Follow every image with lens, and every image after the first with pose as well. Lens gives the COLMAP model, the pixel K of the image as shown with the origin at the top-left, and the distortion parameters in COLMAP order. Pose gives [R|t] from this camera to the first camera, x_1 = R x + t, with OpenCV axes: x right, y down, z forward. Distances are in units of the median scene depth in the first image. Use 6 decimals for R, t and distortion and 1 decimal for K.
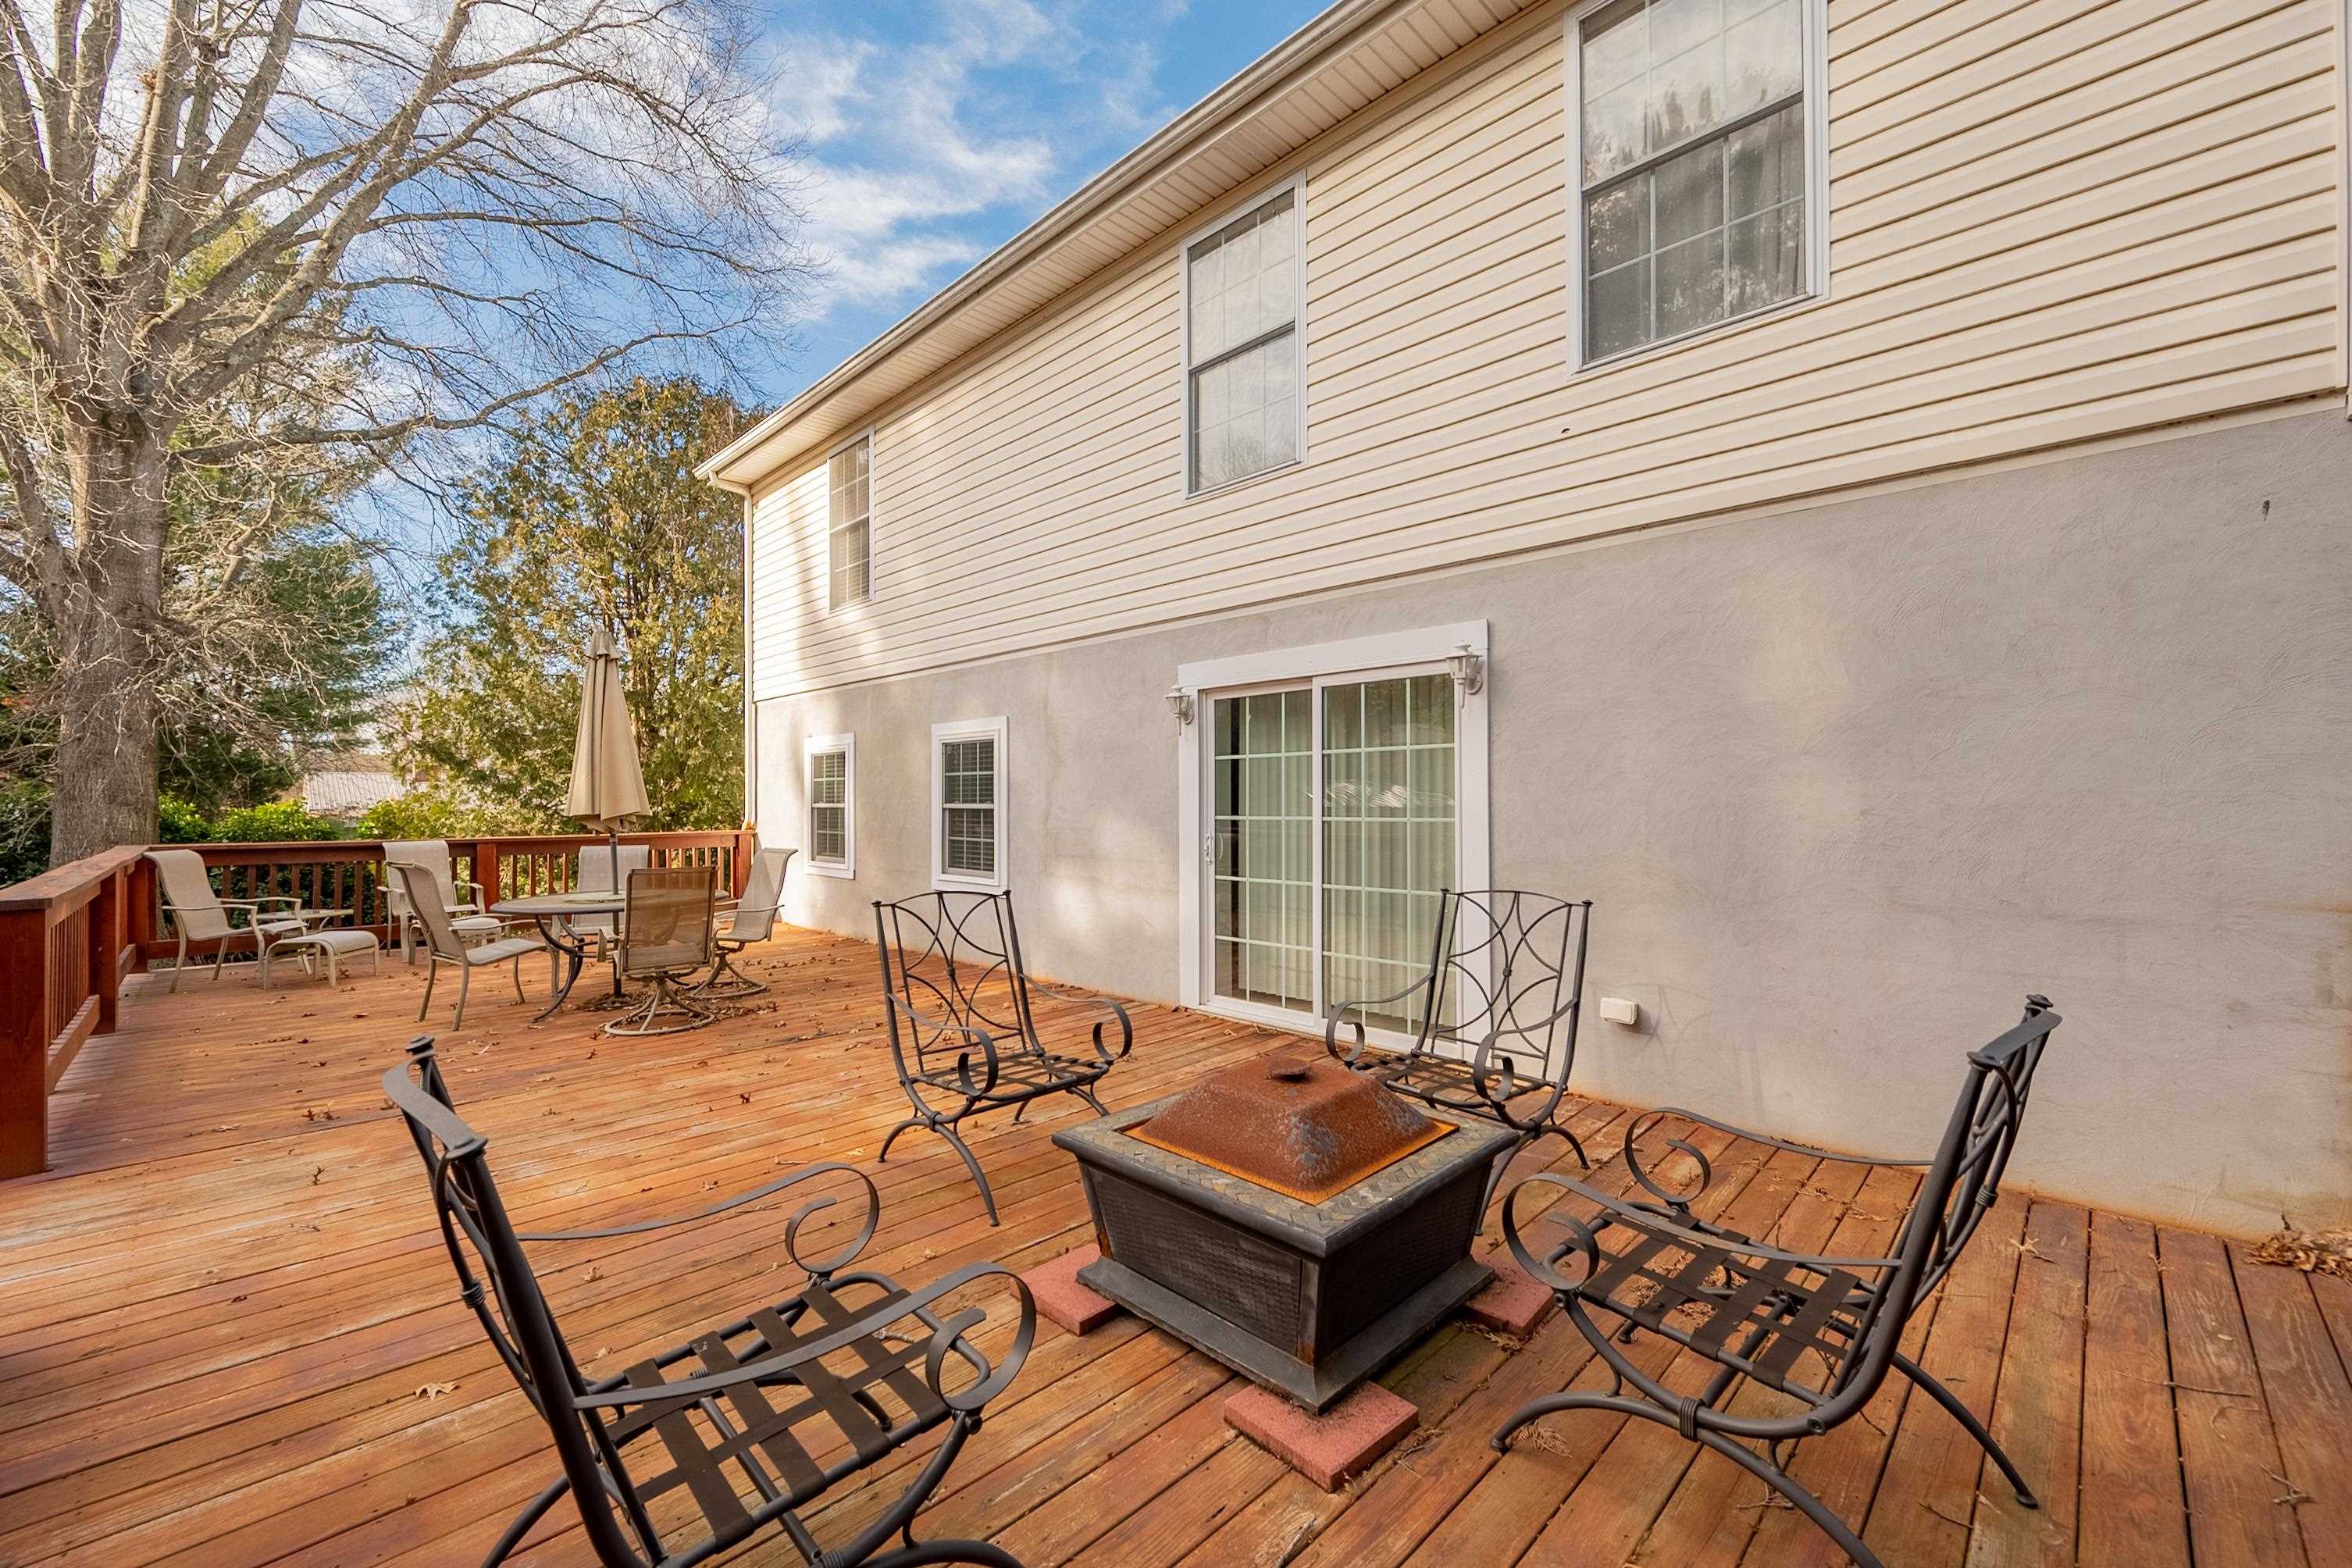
lens RADIAL K [[944.0, 0, 1172.6], [0, 944.0, 797.2], [0, 0, 1]] dist [0.007688, 0.000181]
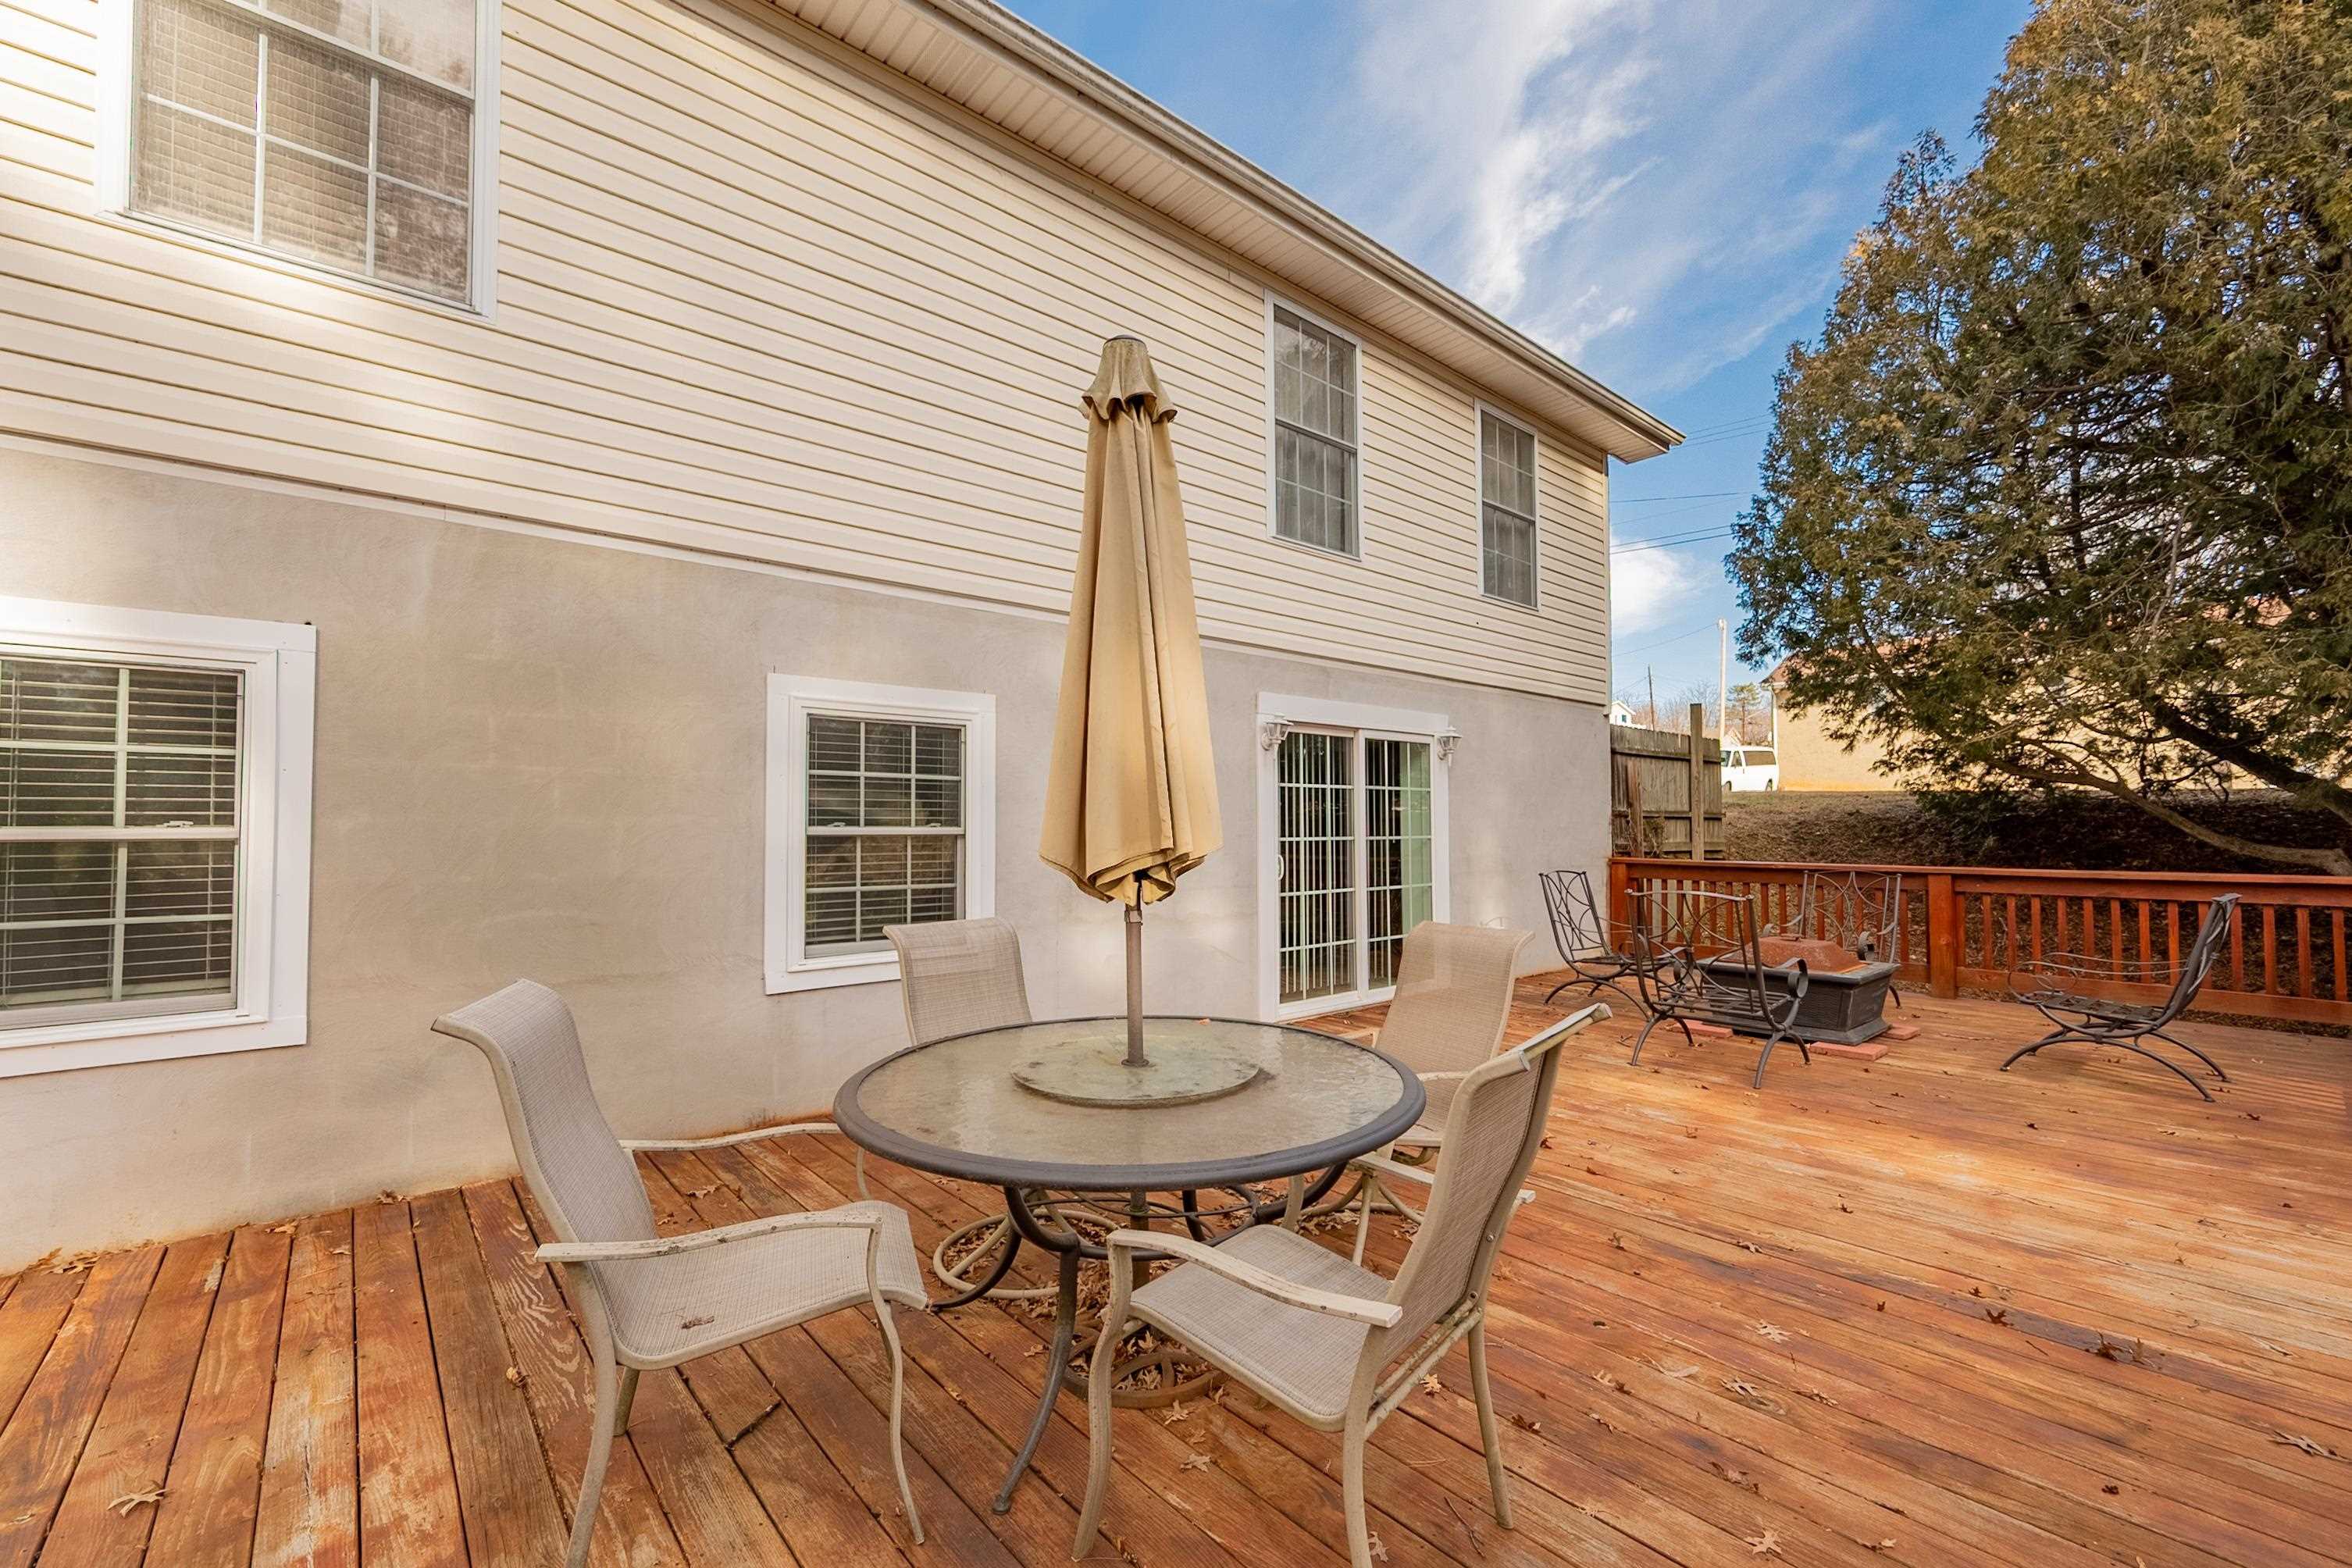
lens RADIAL K [[944.0, 0, 1172.6], [0, 944.0, 797.2], [0, 0, 1]] dist [0.007688, 0.000181]
pose [[0.087824, 0.036444, 0.995469, -1.032560], [-0.002456, 0.999335, -0.036369, 0.012077], [-0.996133, 0.000749, 0.087856, 1.020695]]
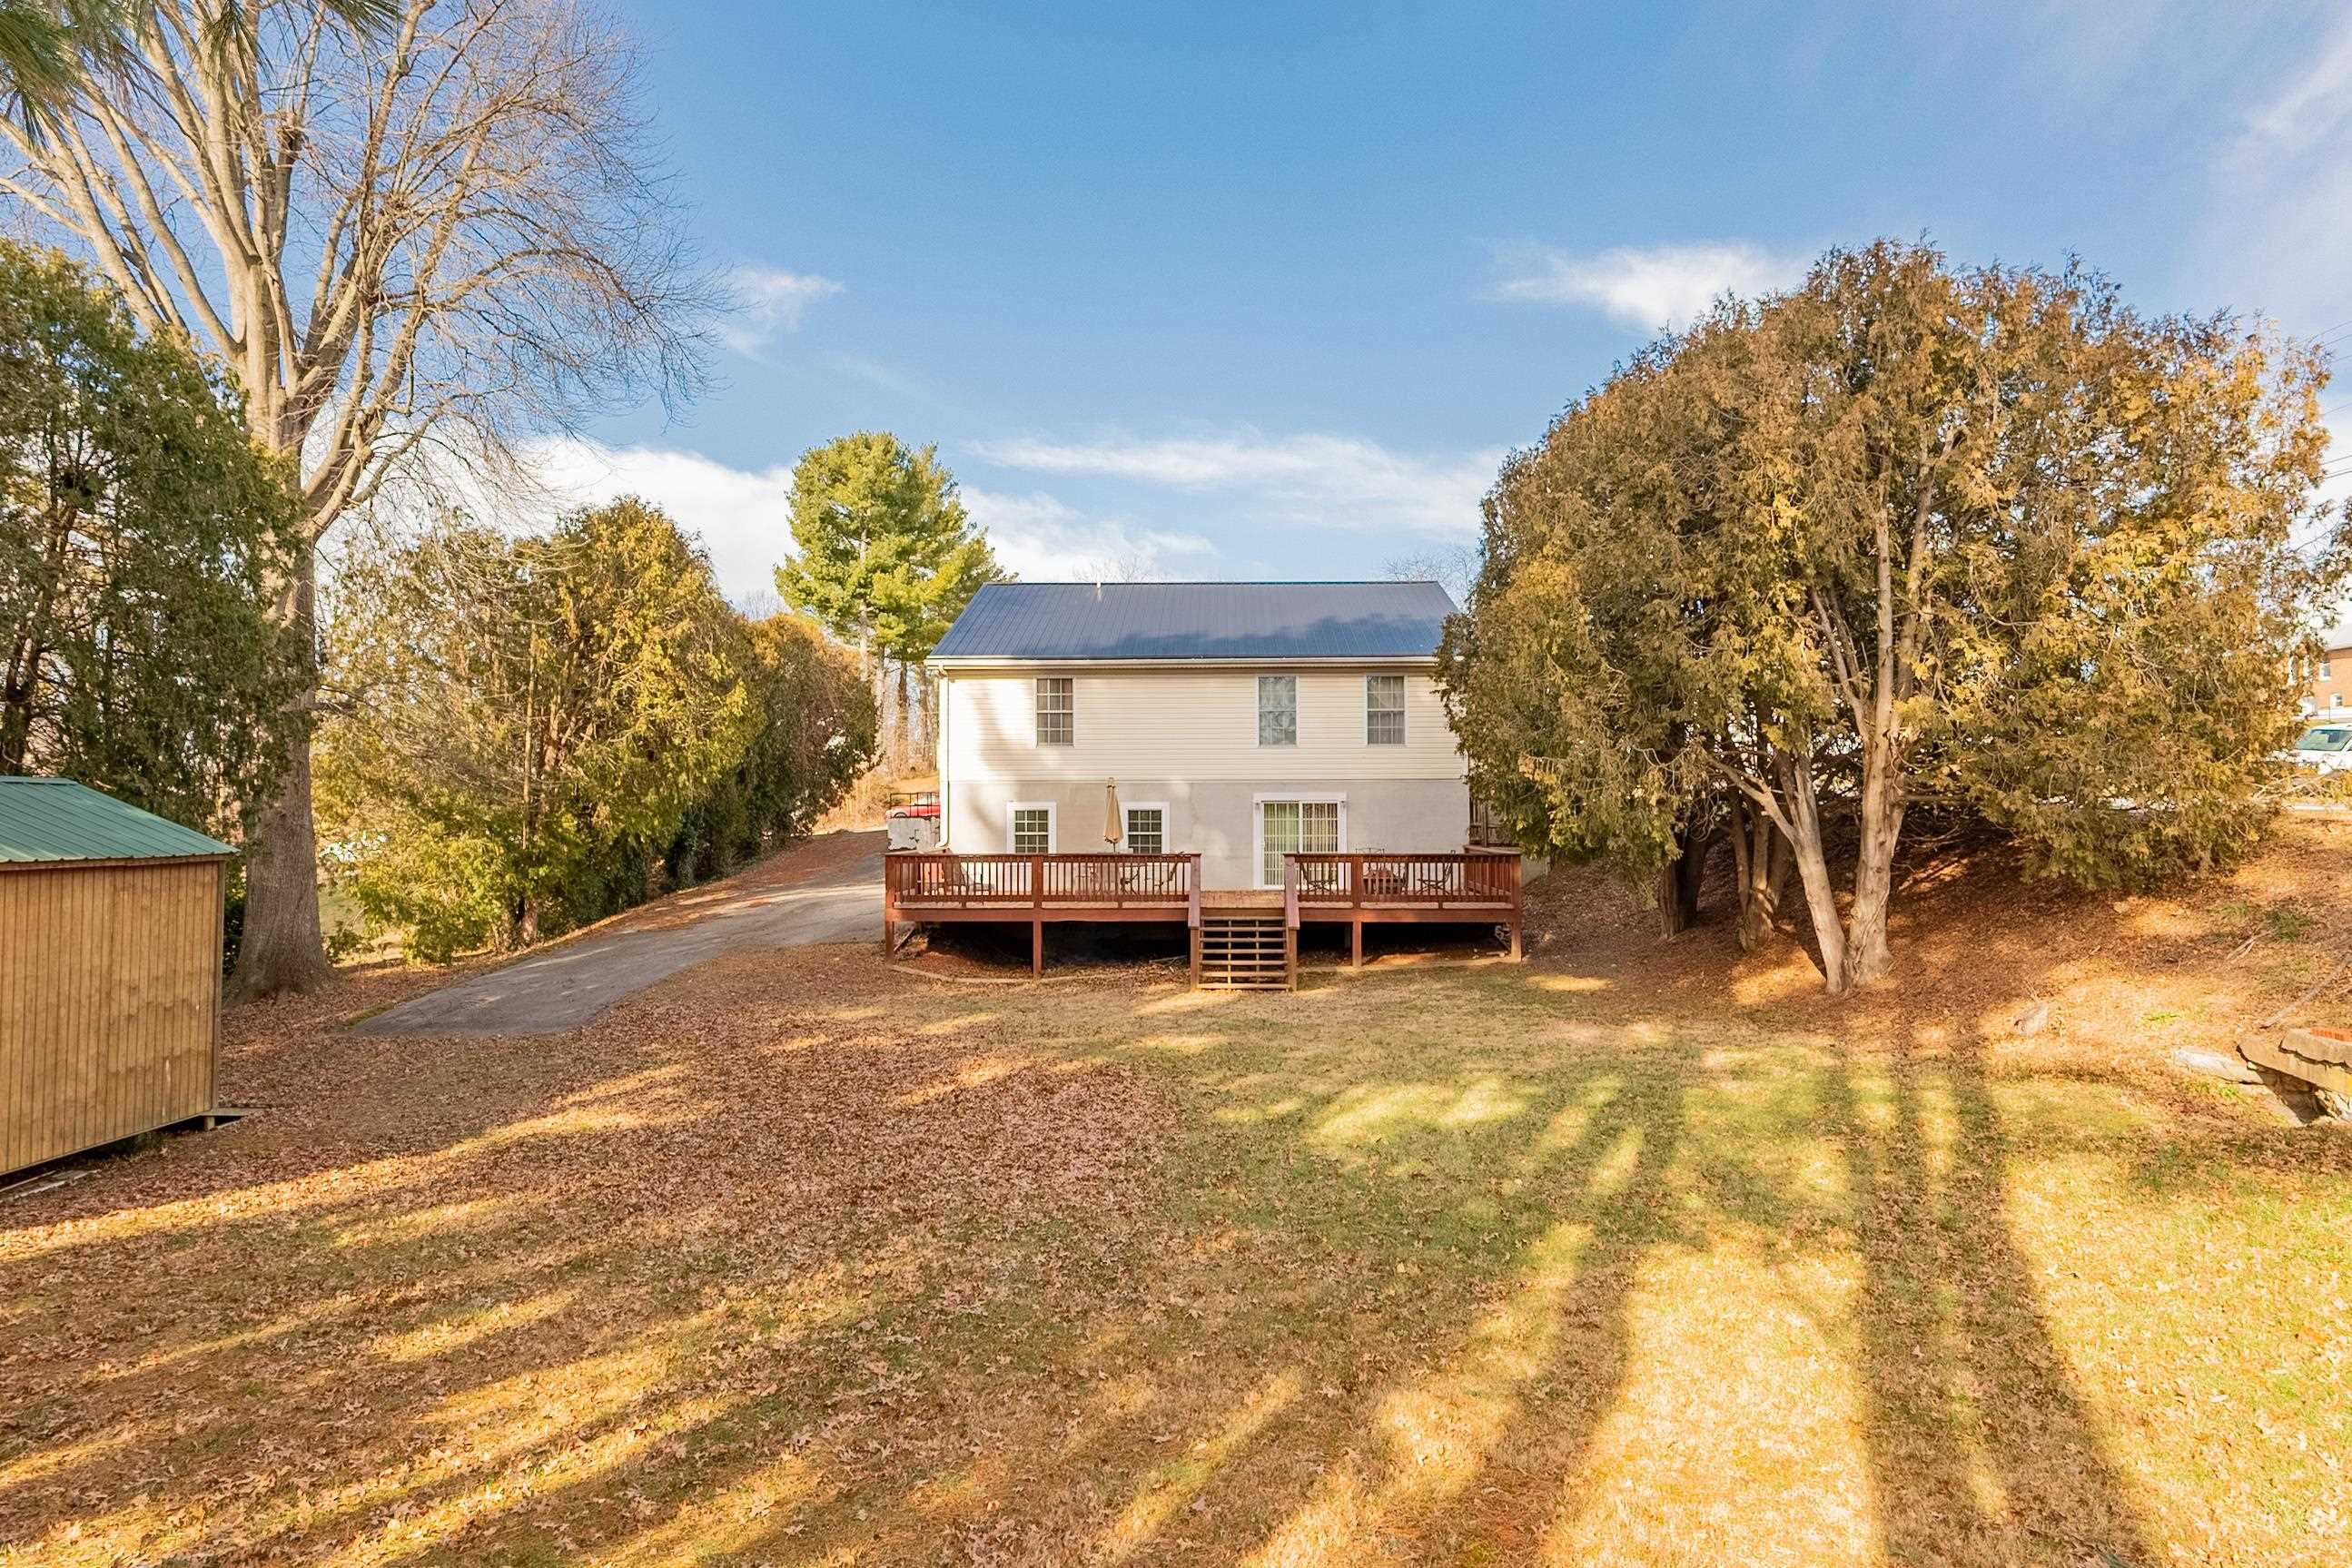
lens RADIAL K [[1177.3, 0, 1179.6], [0, 1177.3, 812.8], [0, 0, 1]] dist [0.015694, 0.000198]
pose [[0.723764, 0.003739, 0.690037, -3.290335], [-0.002574, 0.999993, -0.002719, -0.053887], [-0.690042, 0.000192, 0.723769, -2.023542]]
